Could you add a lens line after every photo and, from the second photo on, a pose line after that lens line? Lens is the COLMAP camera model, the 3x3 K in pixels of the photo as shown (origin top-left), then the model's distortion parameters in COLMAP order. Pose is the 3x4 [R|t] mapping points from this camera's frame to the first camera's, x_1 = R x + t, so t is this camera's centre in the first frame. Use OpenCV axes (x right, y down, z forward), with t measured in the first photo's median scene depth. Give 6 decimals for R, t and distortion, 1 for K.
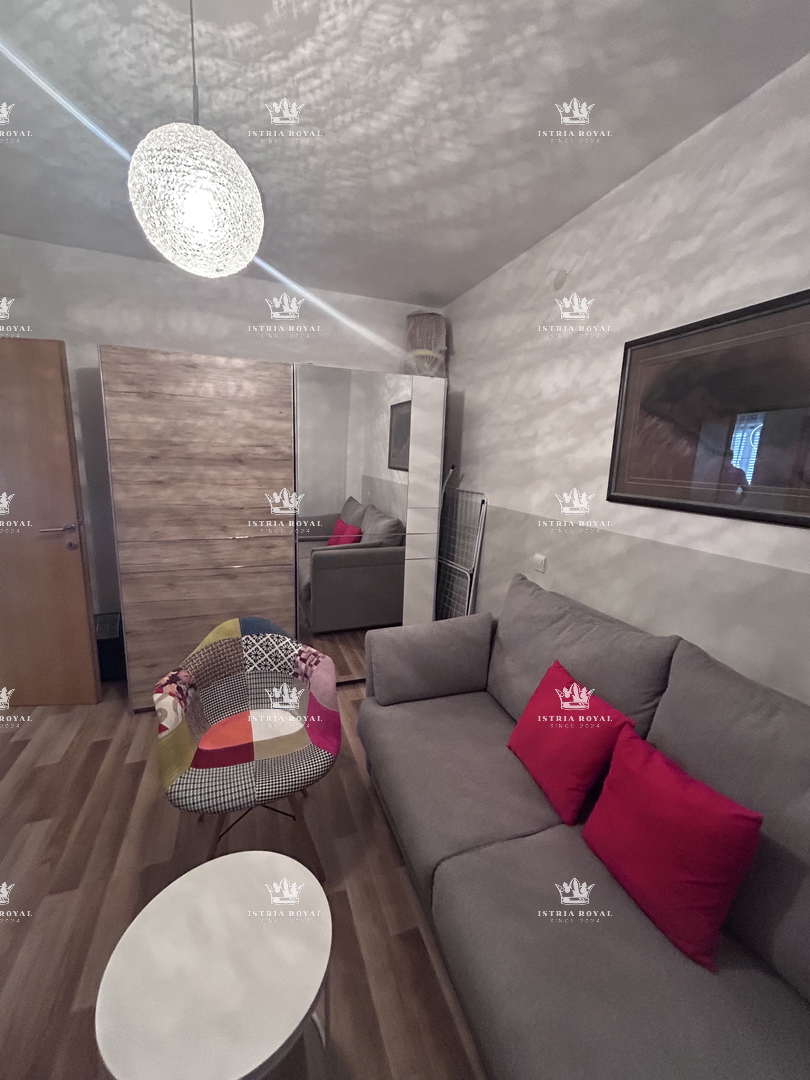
lens RADIAL K [[435.3, 0, 403.3], [0, 435.3, 539.8], [0, 0, 1]] dist [0.000953, 0.001022]
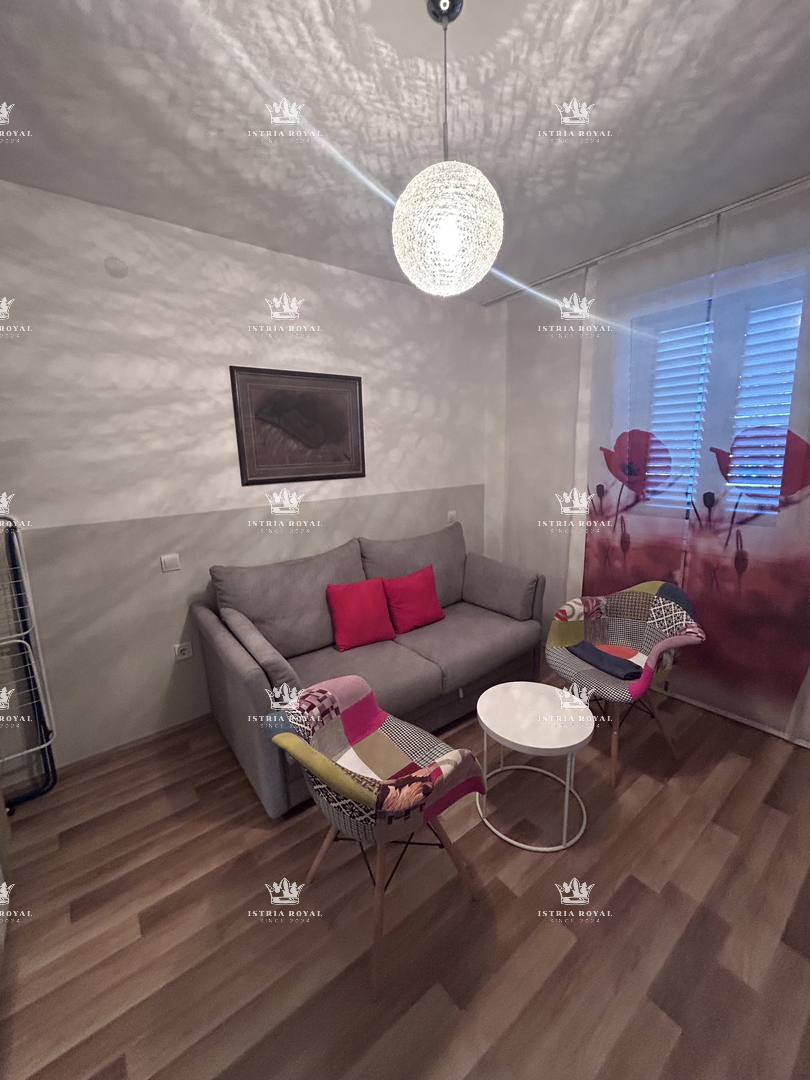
lens RADIAL K [[435.3, 0, 399.3], [0, 435.3, 540.7], [0, 0, 1]] dist [0.000953, 0.001022]
pose [[-0.291866, -0.220403, 0.930718, -0.958947], [0.200334, 0.937416, 0.284812, -0.218880], [-0.935244, 0.269582, -0.229446, 0.927886]]
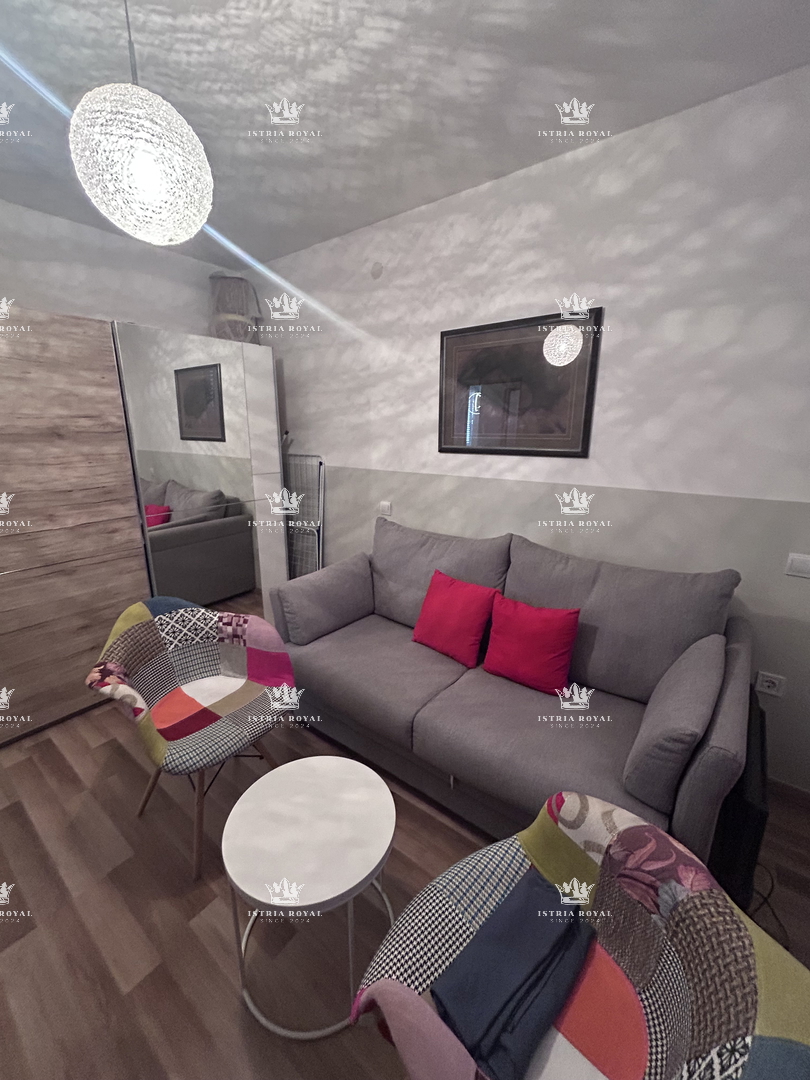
lens RADIAL K [[435.3, 0, 402.9], [0, 435.3, 539.9], [0, 0, 1]] dist [0.000953, 0.001022]
pose [[0.846139, -0.166132, 0.506408, -0.361991], [0.128876, 0.985756, 0.108052, 0.019078], [-0.517146, -0.026163, 0.855497, -0.102740]]
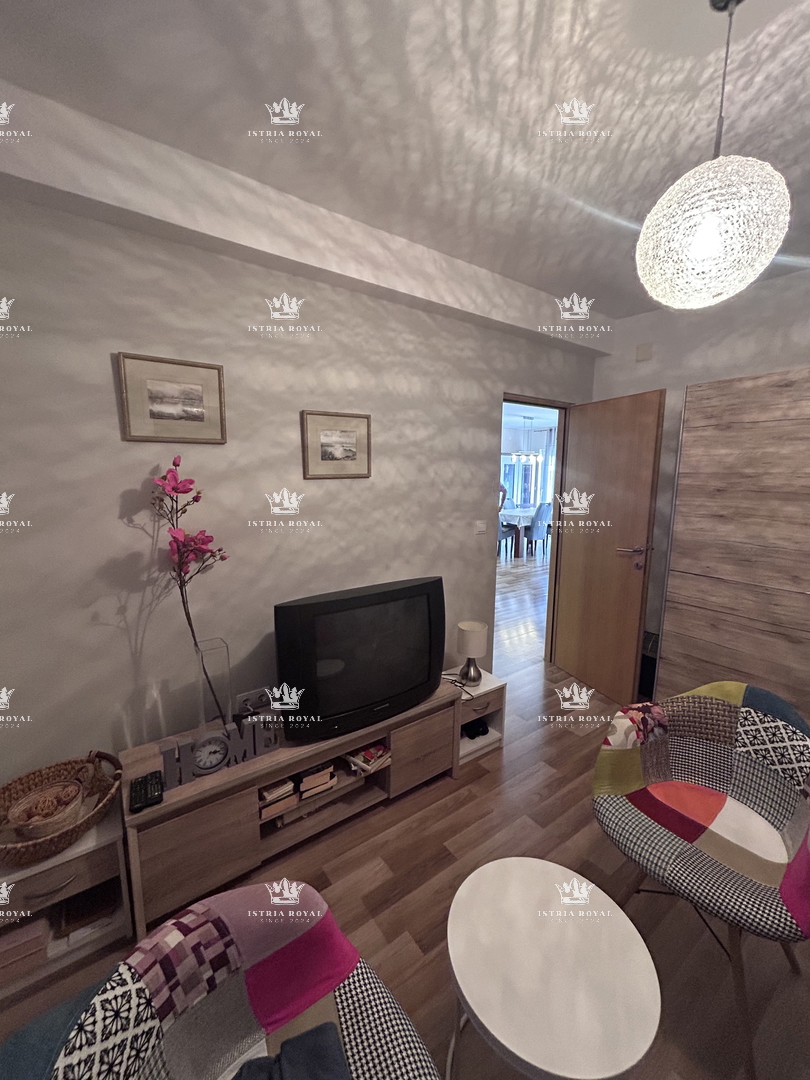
lens RADIAL K [[435.3, 0, 403.2], [0, 435.3, 540.3], [0, 0, 1]] dist [0.000953, 0.001022]
pose [[0.265509, 0.116601, -0.957032, 0.211315], [-0.180363, 0.981142, 0.069500, -0.028060], [0.947087, 0.154160, 0.281532, 0.110473]]
